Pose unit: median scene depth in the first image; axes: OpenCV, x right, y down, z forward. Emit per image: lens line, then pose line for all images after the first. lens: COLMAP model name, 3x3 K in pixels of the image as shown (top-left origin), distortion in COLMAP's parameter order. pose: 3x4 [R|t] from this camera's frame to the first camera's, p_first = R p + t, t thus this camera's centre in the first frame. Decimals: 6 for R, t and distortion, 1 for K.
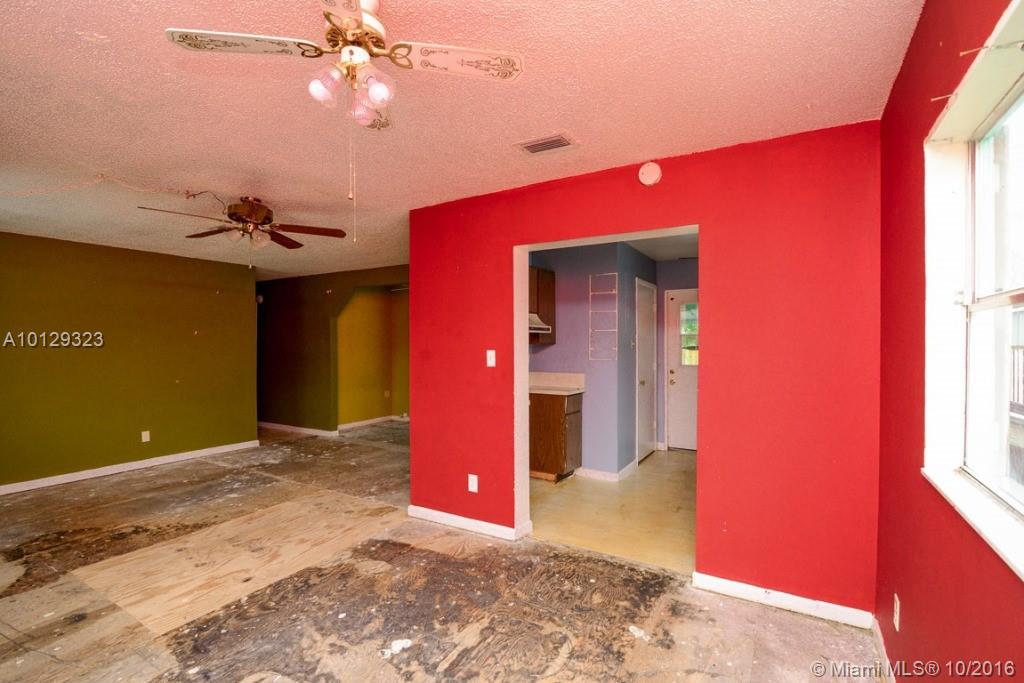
lens RADIAL K [[474.5, 0, 511.3], [0, 474.5, 343.0], [0, 0, 1]] dist [-0.010487, 0.001119]
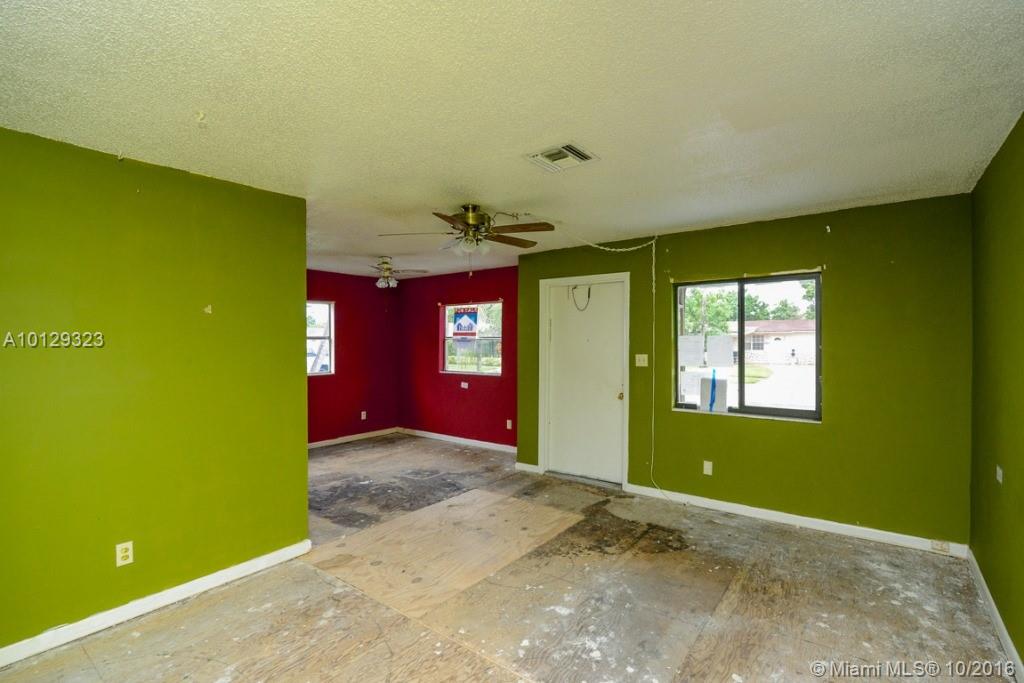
lens RADIAL K [[474.5, 0, 509.7], [0, 474.5, 339.5], [0, 0, 1]] dist [-0.010487, 0.001119]
pose [[-0.993665, 0.008767, 0.112040, -0.767089], [0.008721, 0.999962, -0.000897, -0.018560], [-0.112044, 0.000086, -0.993703, 2.060181]]
